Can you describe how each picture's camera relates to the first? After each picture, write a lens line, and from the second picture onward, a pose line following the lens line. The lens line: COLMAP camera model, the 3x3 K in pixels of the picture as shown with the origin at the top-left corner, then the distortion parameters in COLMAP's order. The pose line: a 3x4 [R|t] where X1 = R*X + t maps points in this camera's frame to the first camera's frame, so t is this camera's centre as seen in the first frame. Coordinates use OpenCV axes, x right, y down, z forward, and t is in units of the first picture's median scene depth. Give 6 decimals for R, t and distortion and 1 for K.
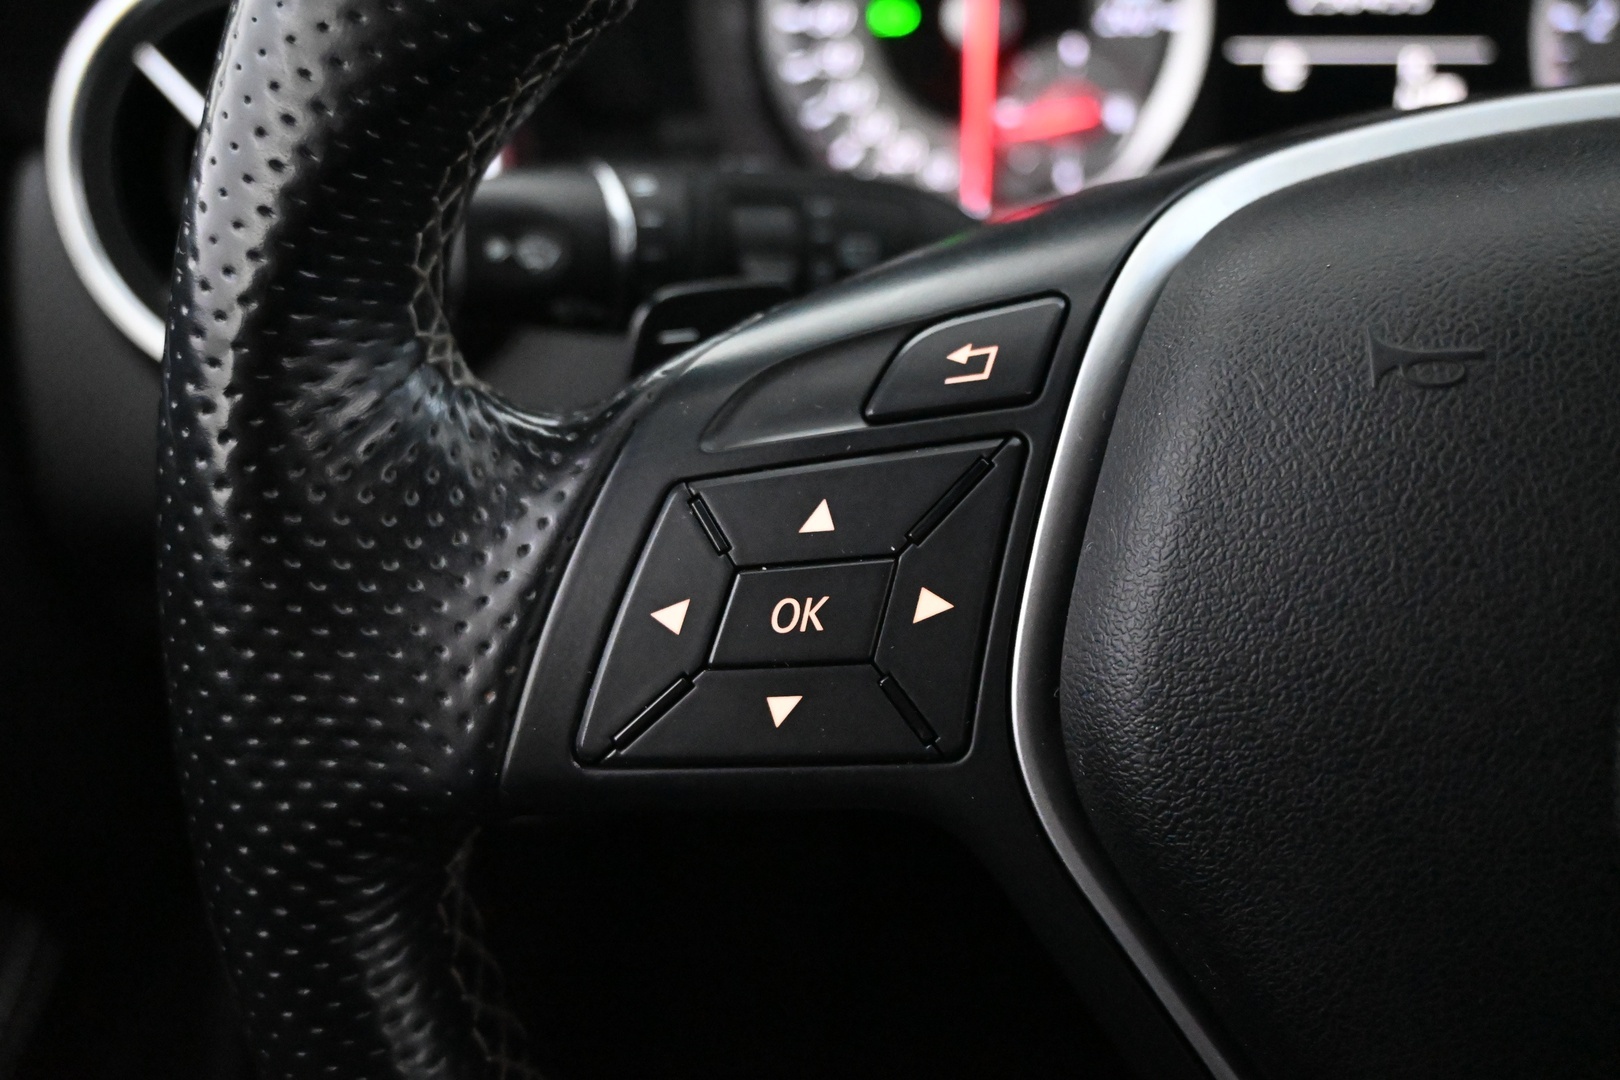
lens RADIAL K [[1562.6, 0, 809.7], [0, 1562.6, 538.4], [0, 0, 1]] dist [-0.005616, 0.000000]
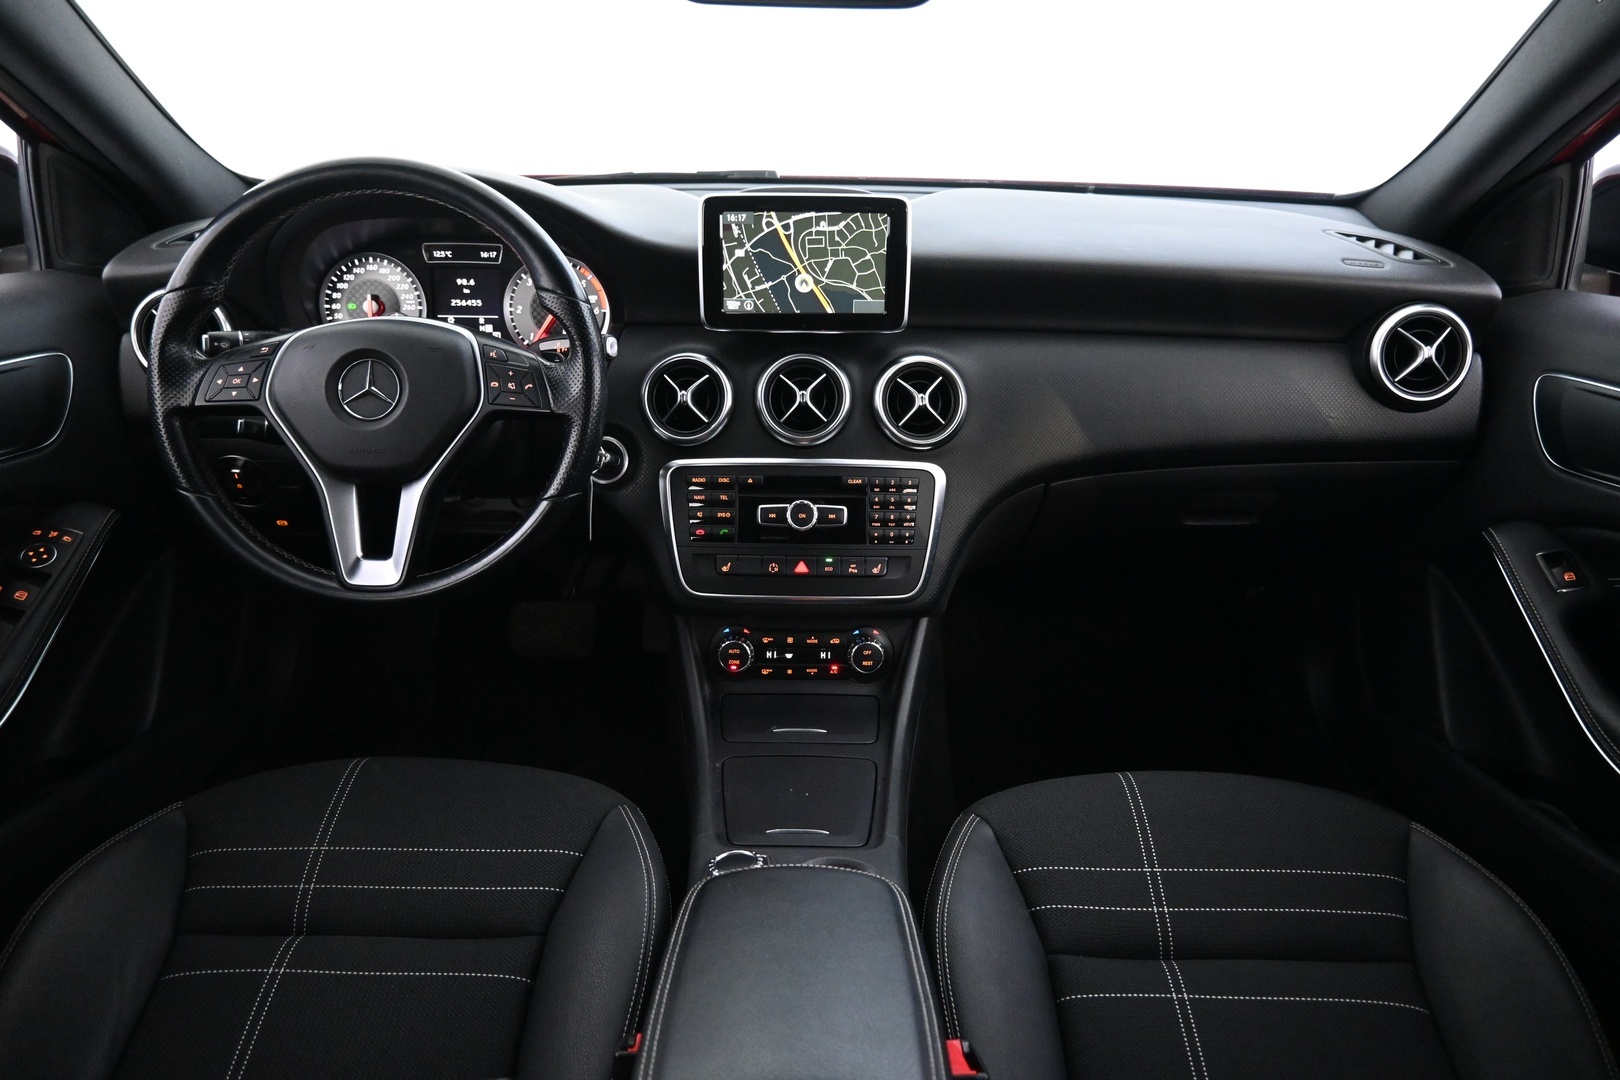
lens RADIAL K [[1093.7, 0, 807.6], [0, 1093.7, 543.0], [0, 0, 1]] dist [-0.010955, -0.000167]
pose [[0.992050, -0.003190, 0.125801, 2.006432], [0.017696, 0.993282, -0.114362, 1.436869], [-0.124591, 0.115679, 0.985442, -4.316392]]
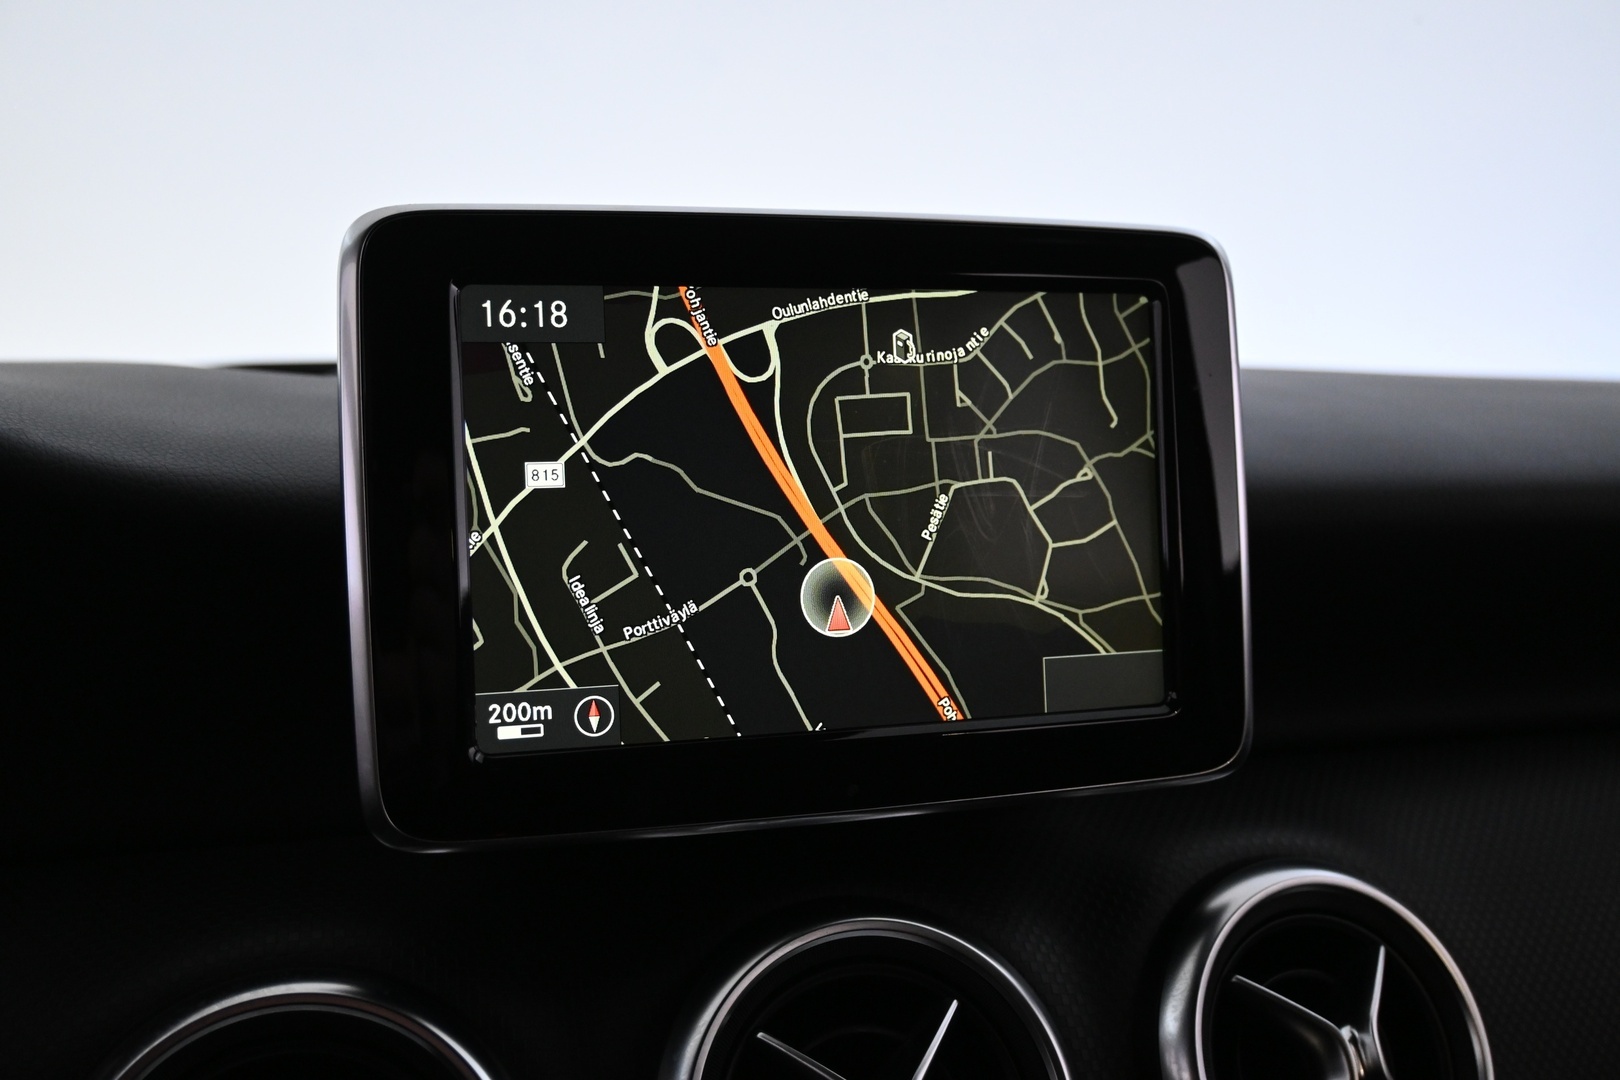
lens RADIAL K [[1814.6, 0, 811.0], [0, 1814.6, 536.6], [0, 0, 1]] dist [0.018121, 0.000000]
pose [[0.897409, -0.005519, 0.441165, 1.753148], [0.203222, 0.892702, -0.402223, 0.156178], [-0.391609, 0.450613, 0.802241, -0.385600]]
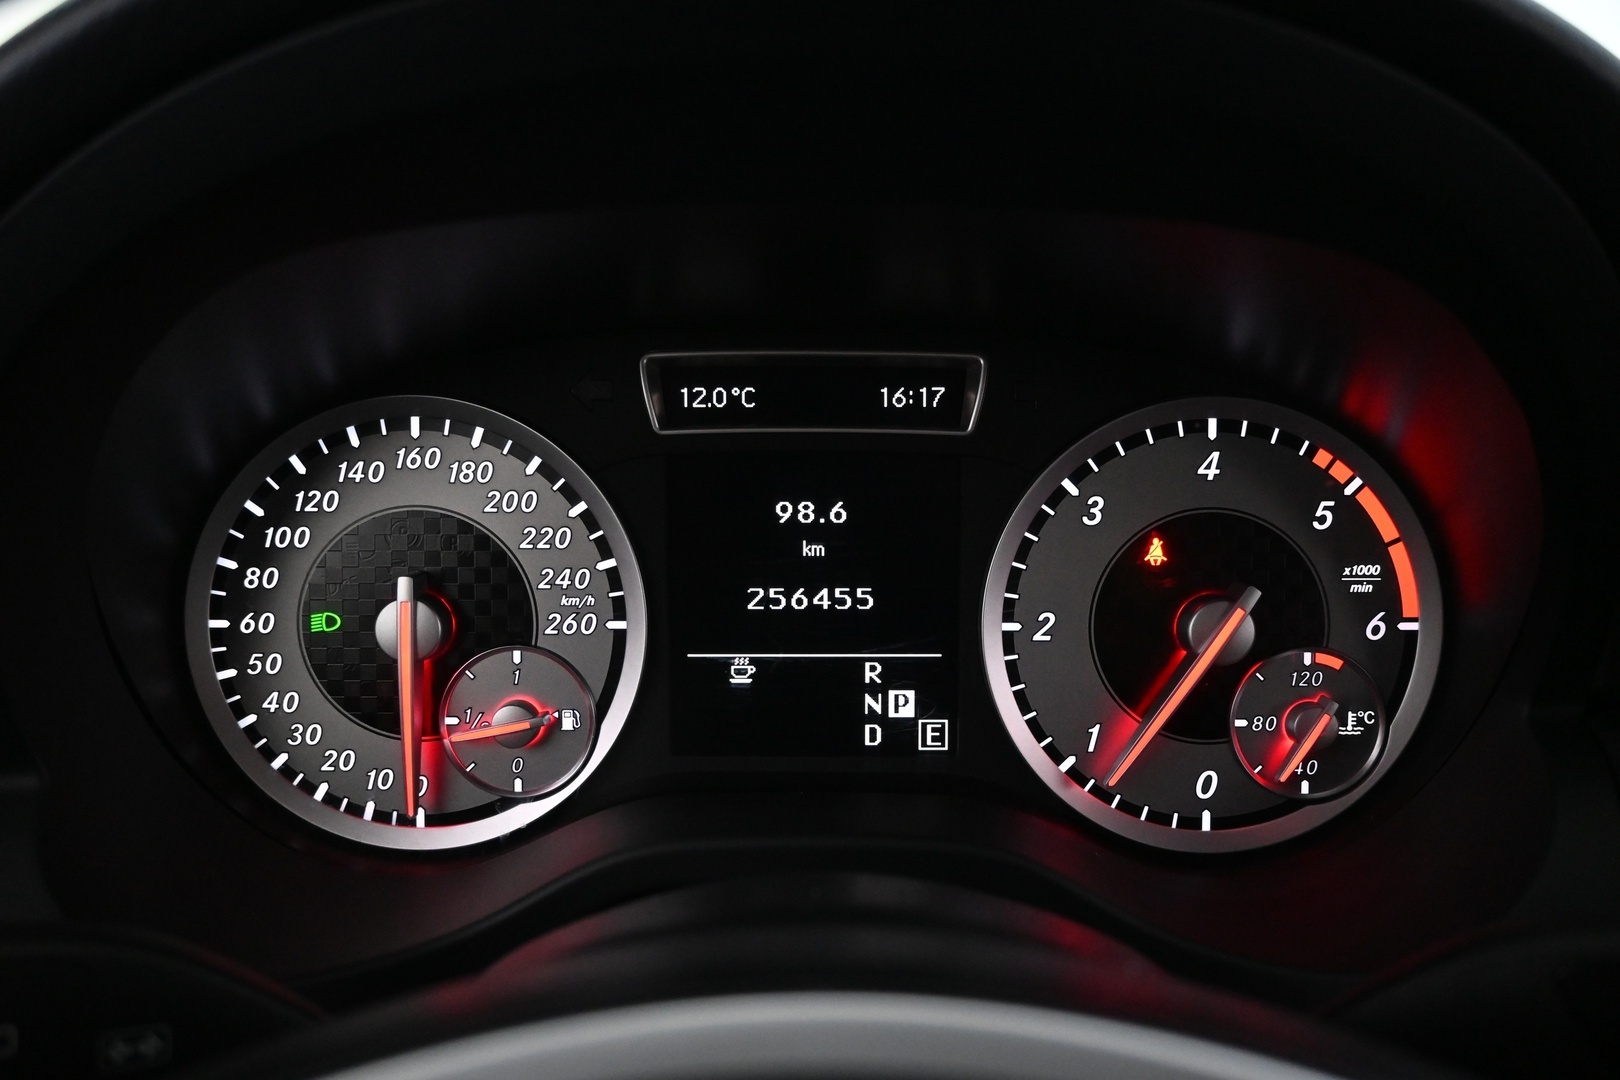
lens RADIAL K [[1394.5, 0, 804.9], [0, 1394.5, 544.9], [0, 0, 1]] dist [0.005192, 0.003024]
pose [[0.994220, -0.000503, 0.107362, 0.578413], [0.026989, 0.969048, -0.245392, -0.380442], [-0.103915, 0.246871, 0.963461, 0.339620]]
